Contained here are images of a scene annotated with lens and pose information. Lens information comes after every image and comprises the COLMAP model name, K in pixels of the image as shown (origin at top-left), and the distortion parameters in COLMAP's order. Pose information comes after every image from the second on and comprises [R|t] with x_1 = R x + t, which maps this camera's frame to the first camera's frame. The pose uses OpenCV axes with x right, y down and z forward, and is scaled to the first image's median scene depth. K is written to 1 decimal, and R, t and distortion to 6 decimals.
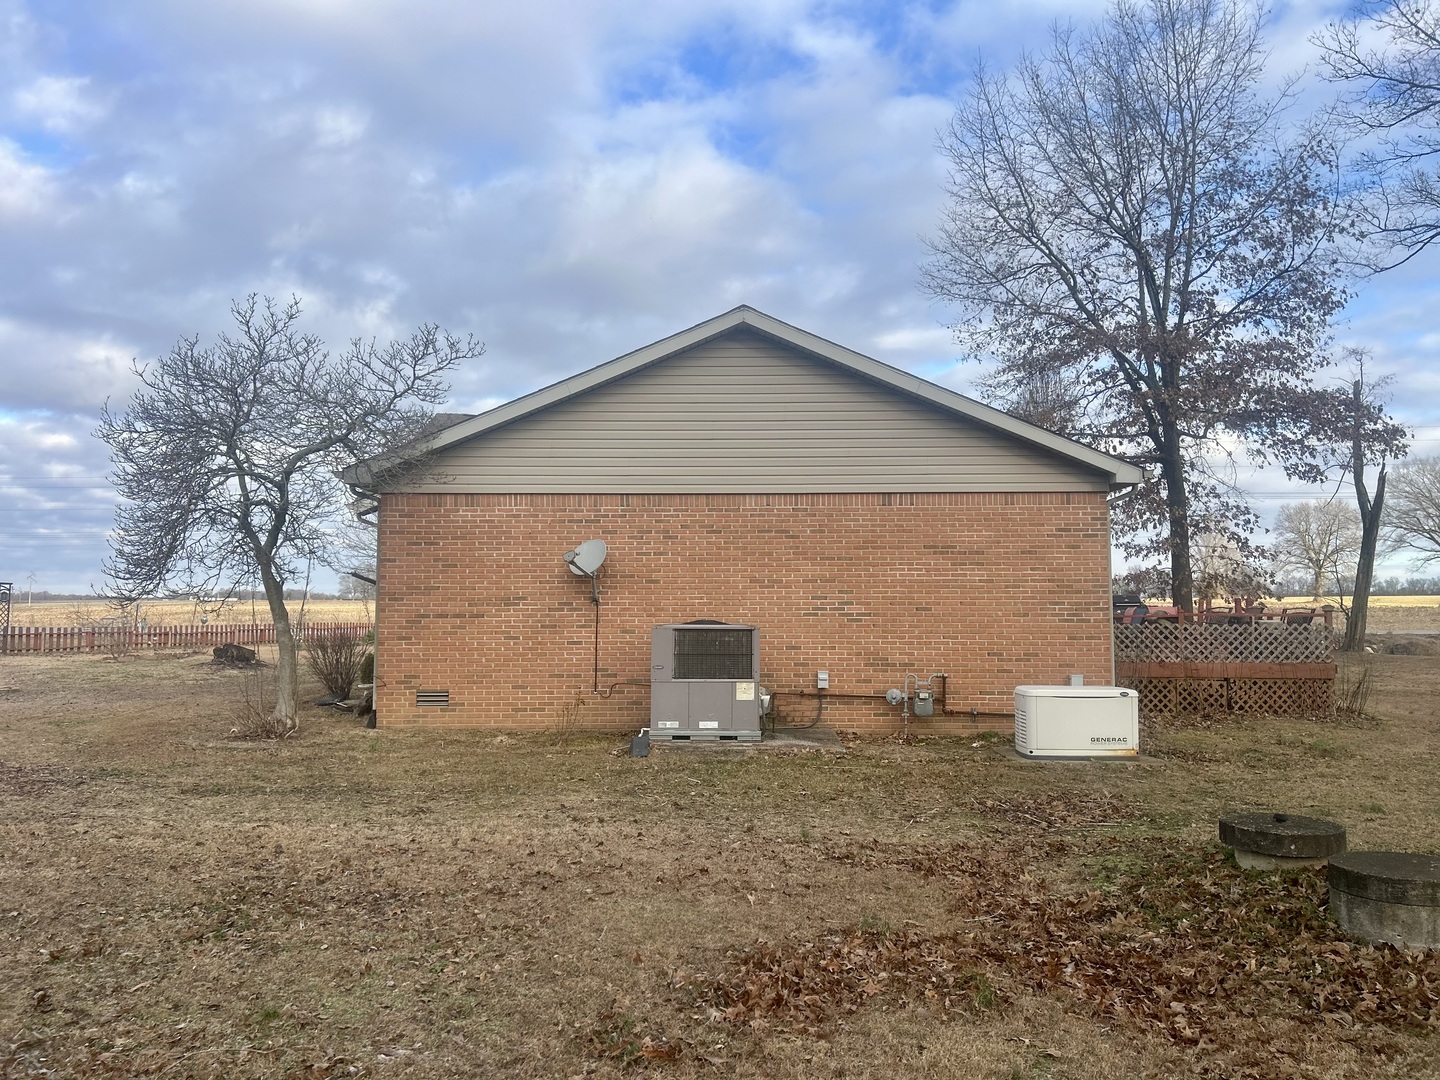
lens RADIAL K [[1058.9, 0, 717.3], [0, 1058.9, 539.1], [0, 0, 1]] dist [0.012396, -0.011214]
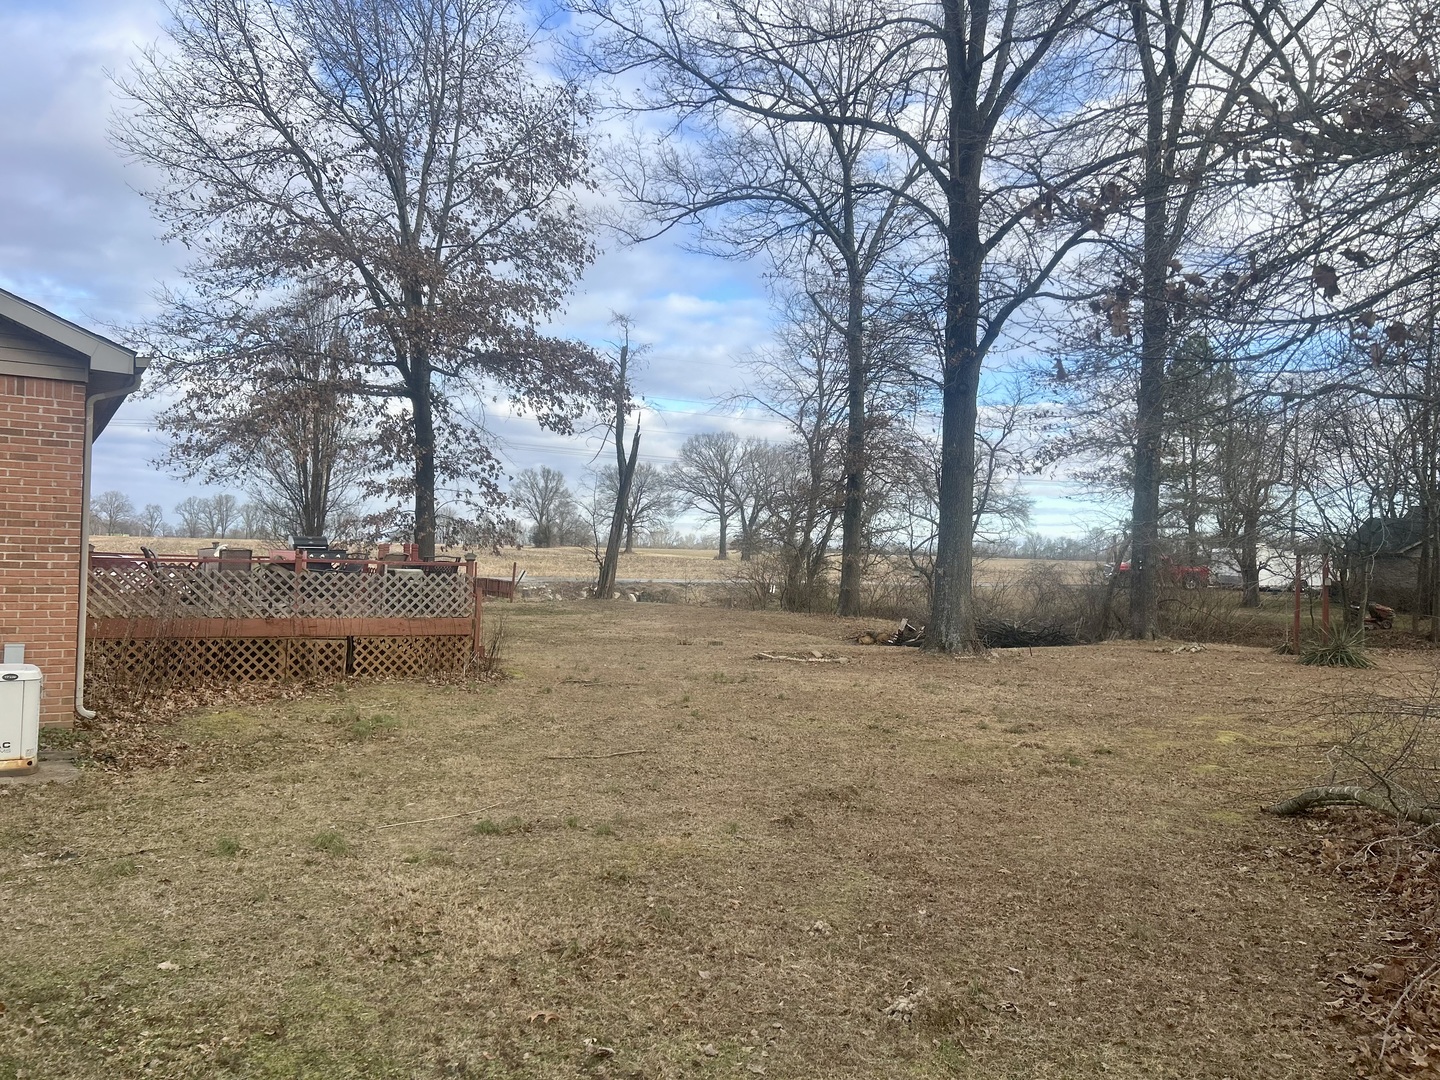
lens RADIAL K [[1058.9, 0, 723.0], [0, 1058.9, 541.4], [0, 0, 1]] dist [0.012396, -0.011214]
pose [[0.827564, 0.033220, 0.560388, 0.138345], [-0.064064, 0.997315, 0.035486, 0.003477], [-0.557705, -0.065268, 0.827469, 0.076342]]
